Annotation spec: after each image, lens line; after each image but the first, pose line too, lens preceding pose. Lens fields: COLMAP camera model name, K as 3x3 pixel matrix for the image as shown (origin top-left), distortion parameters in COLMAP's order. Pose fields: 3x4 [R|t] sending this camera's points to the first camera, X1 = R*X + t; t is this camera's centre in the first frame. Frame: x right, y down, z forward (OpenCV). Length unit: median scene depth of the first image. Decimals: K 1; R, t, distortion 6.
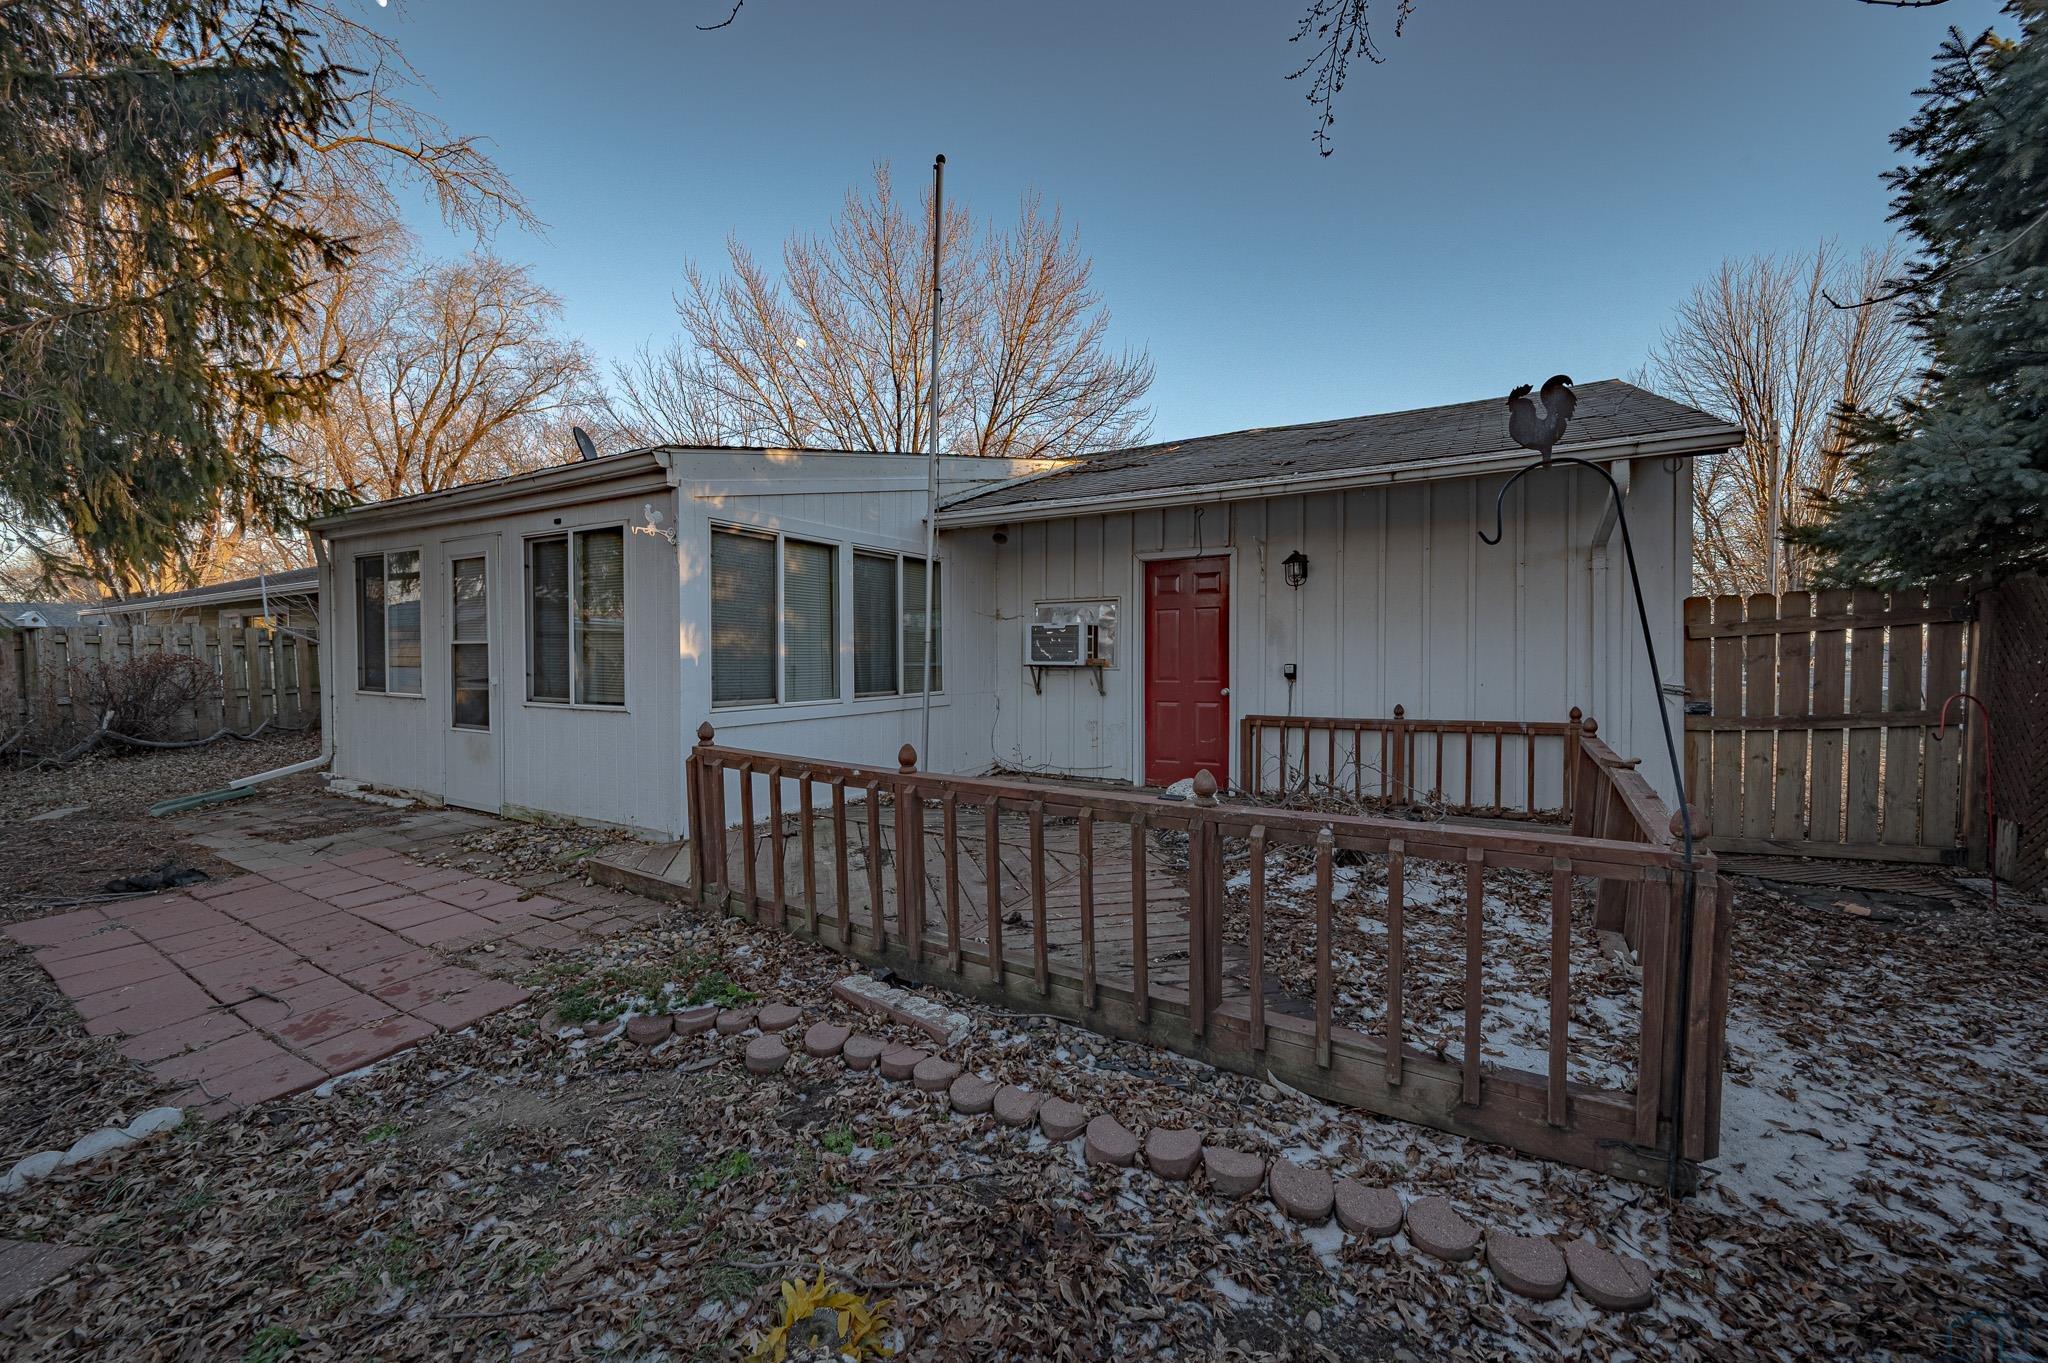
lens RADIAL K [[810.5, 0, 1030.3], [0, 810.5, 673.5], [0, 0, 1]] dist [-0.002044, 0.000037]
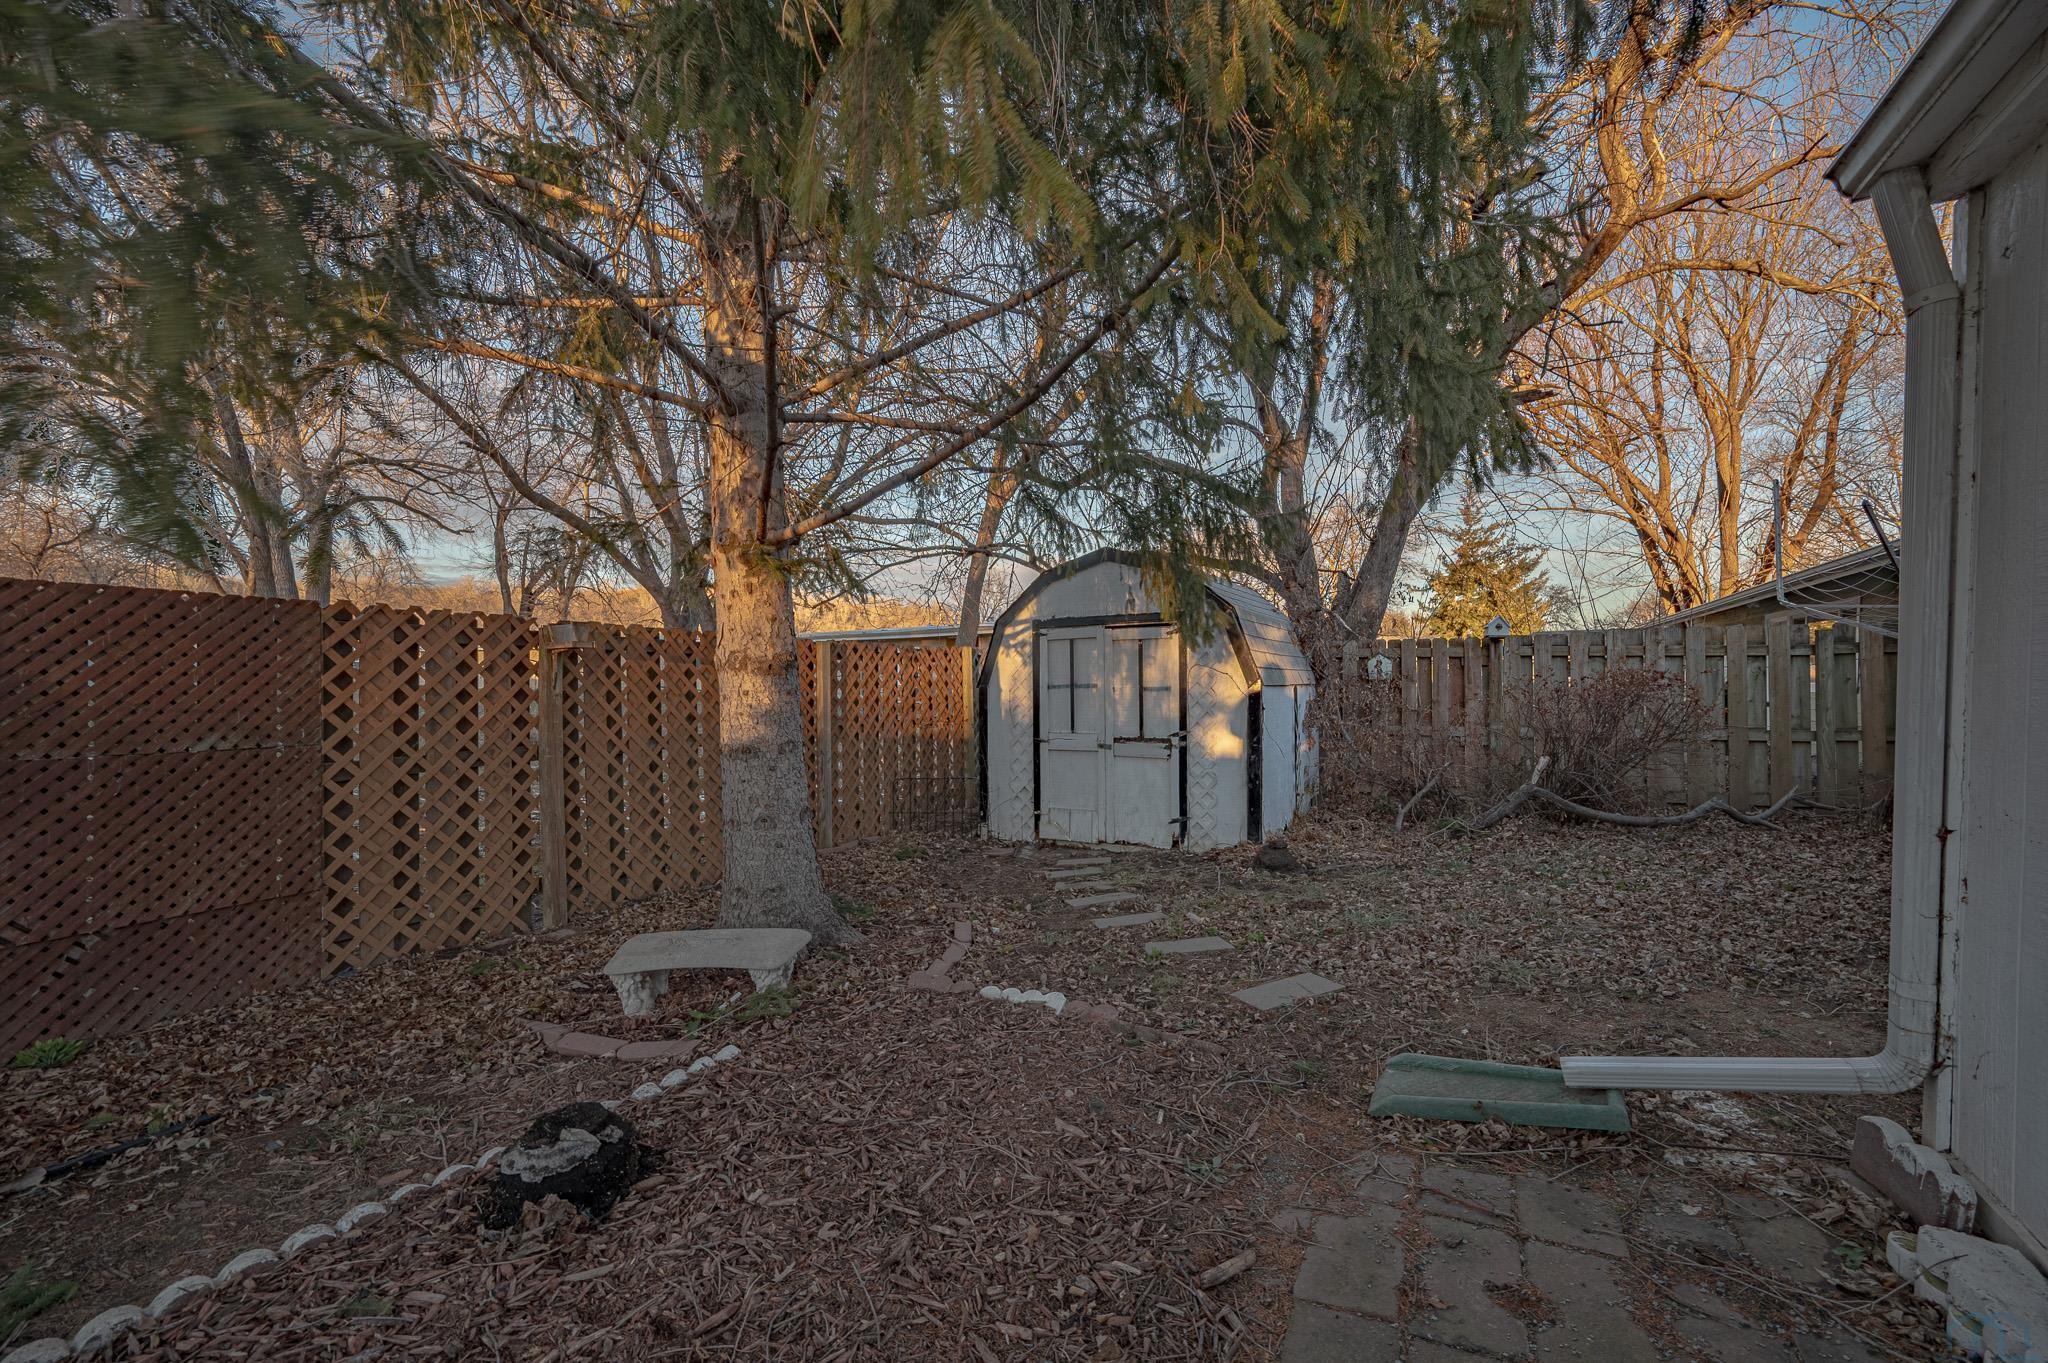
lens RADIAL K [[810.5, 0, 1026.6], [0, 810.5, 677.9], [0, 0, 1]] dist [-0.002044, 0.000037]
pose [[0.028505, 0.014707, -0.999485, -0.493216], [-0.028181, 0.999506, 0.013903, -0.016101], [0.999196, 0.027771, 0.028906, 0.561419]]
